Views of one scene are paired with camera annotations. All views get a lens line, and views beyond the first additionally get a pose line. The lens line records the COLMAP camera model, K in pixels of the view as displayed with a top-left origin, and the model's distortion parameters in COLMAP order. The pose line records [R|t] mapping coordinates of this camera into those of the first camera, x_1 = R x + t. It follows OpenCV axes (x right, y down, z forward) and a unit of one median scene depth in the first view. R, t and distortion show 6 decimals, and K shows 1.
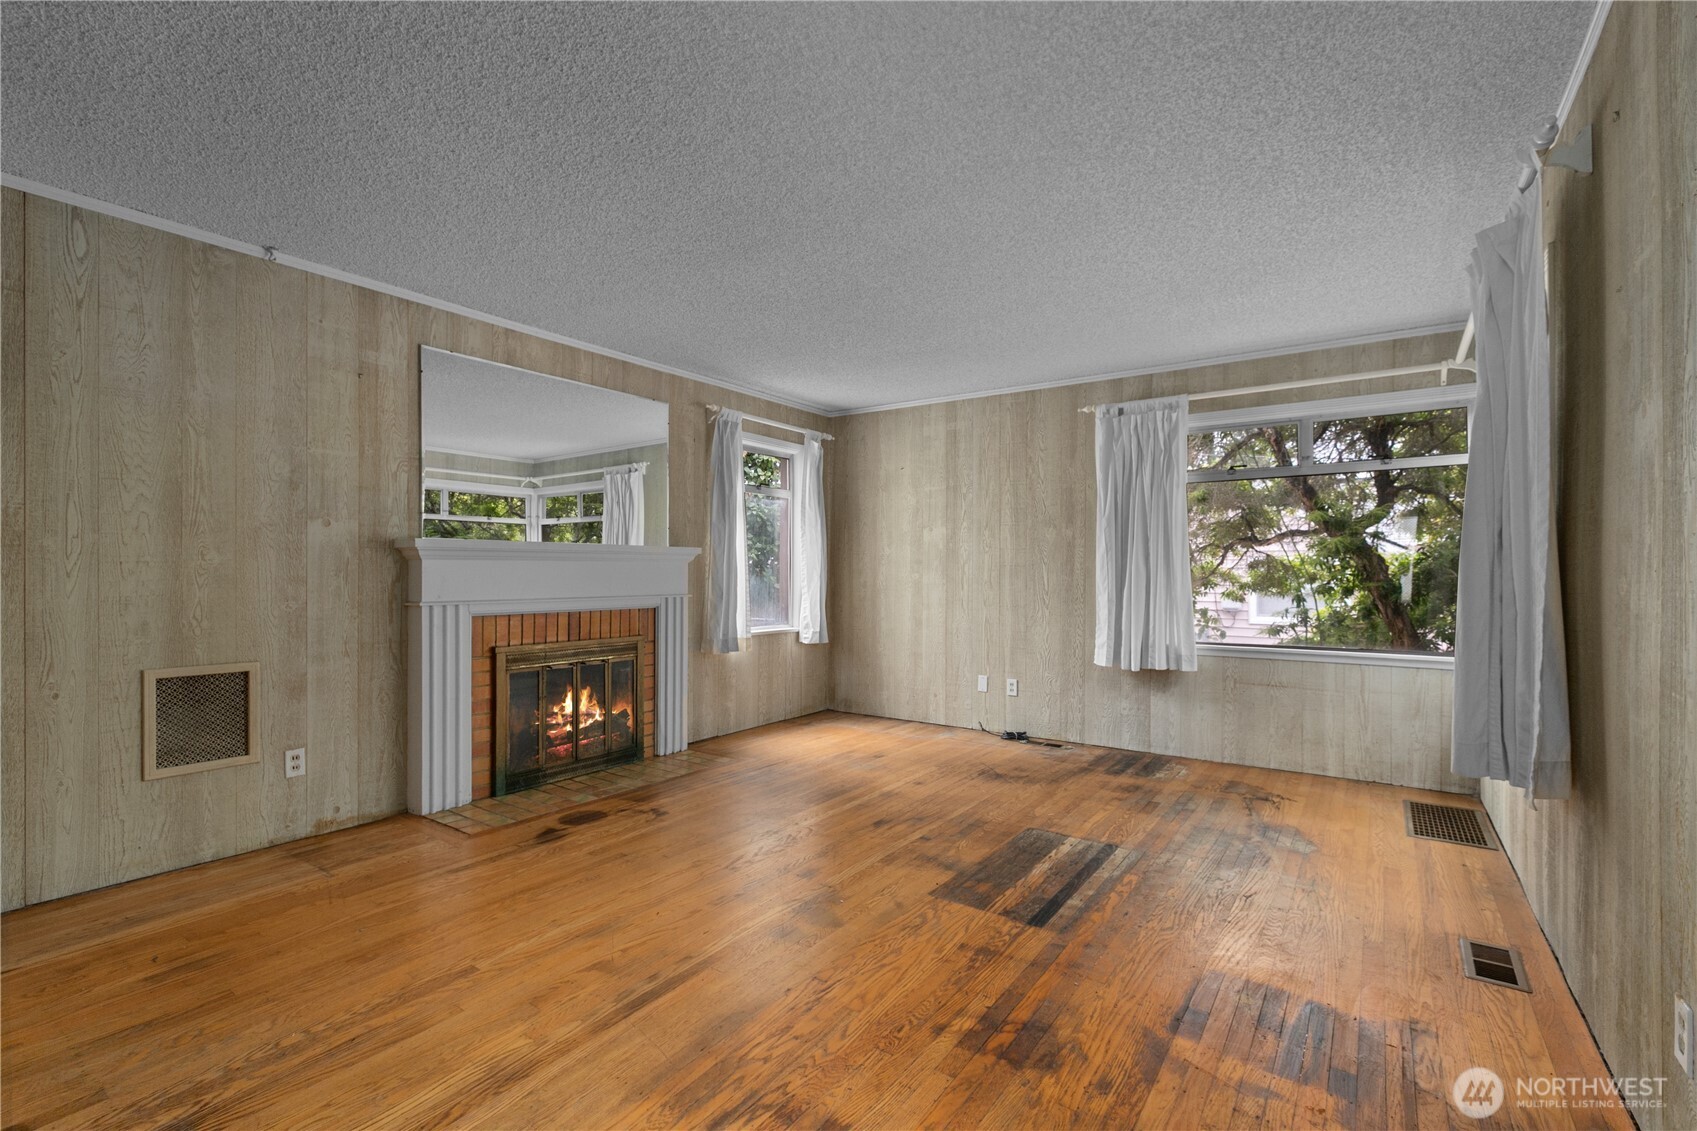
lens RADIAL K [[751.2, 0, 844.5], [0, 751.2, 569.3], [0, 0, 1]] dist [0.000261, 0.000098]
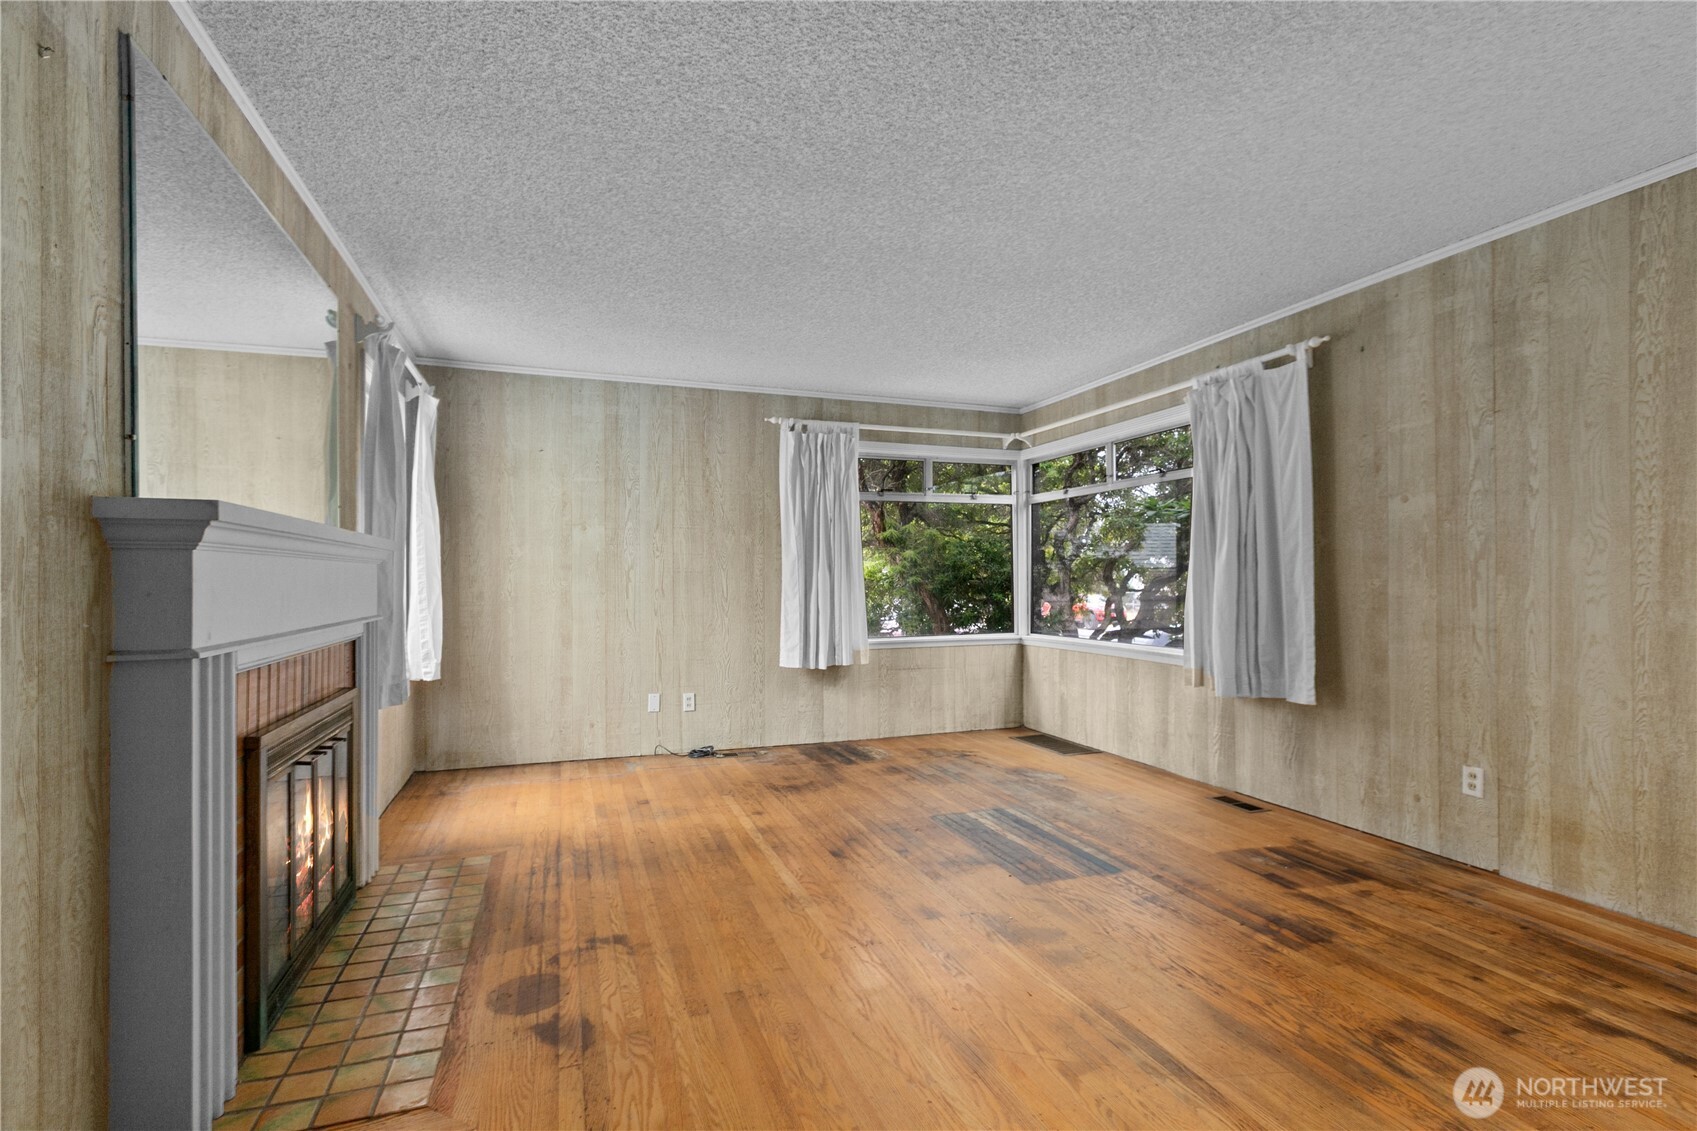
lens RADIAL K [[773.2, 0, 841.8], [0, 773.2, 575.5], [0, 0, 1]] dist [-0.000134, 0.000073]
pose [[0.586198, 0.000752, 0.810168, -0.601684], [0.001561, 0.999997, -0.002057, 0.002526], [-0.810167, 0.002470, 0.586194, 0.381006]]
